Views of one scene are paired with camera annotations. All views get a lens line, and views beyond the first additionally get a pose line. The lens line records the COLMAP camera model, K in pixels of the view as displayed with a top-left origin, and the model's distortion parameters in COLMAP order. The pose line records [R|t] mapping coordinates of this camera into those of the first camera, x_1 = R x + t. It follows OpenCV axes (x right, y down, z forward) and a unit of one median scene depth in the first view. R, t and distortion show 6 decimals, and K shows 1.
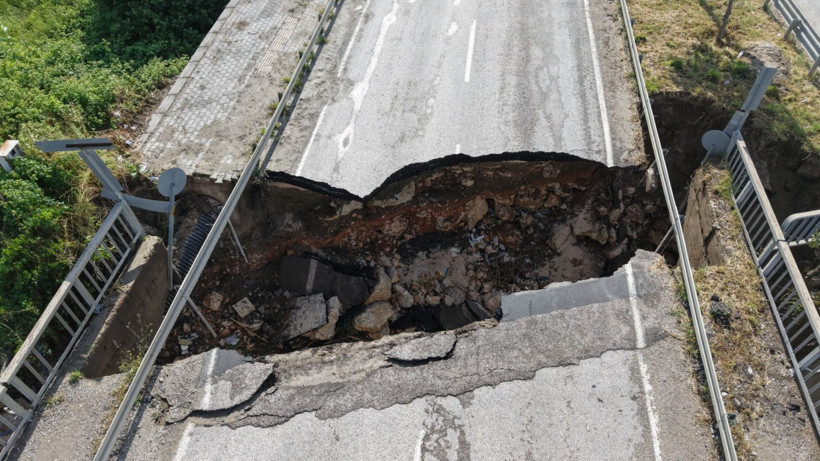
lens RADIAL K [[527.3, 0, 410.0], [0, 527.3, 230.5], [0, 0, 1]] dist [0.026737, -0.002586]
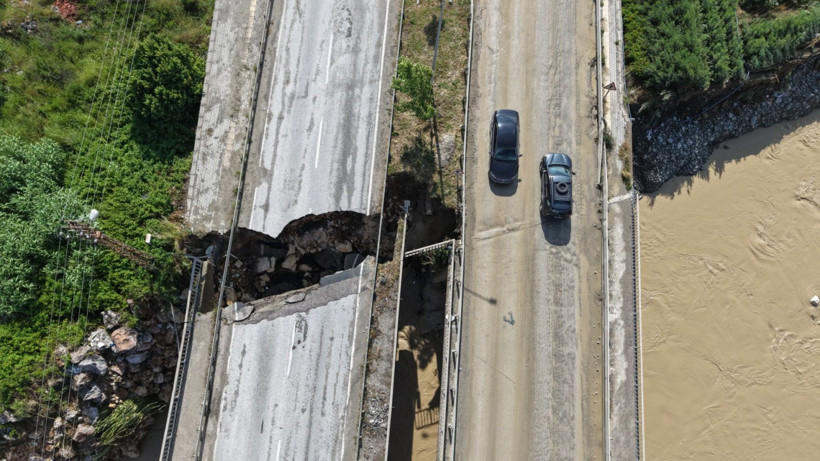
lens RADIAL K [[538.6, 0, 413.4], [0, 538.6, 213.6], [0, 0, 1]] dist [0.017823, -0.002584]
pose [[0.997863, -0.060920, 0.023625, 0.537314], [0.044045, 0.894216, 0.445463, -1.310391], [-0.048263, -0.443470, 0.894989, -1.415897]]
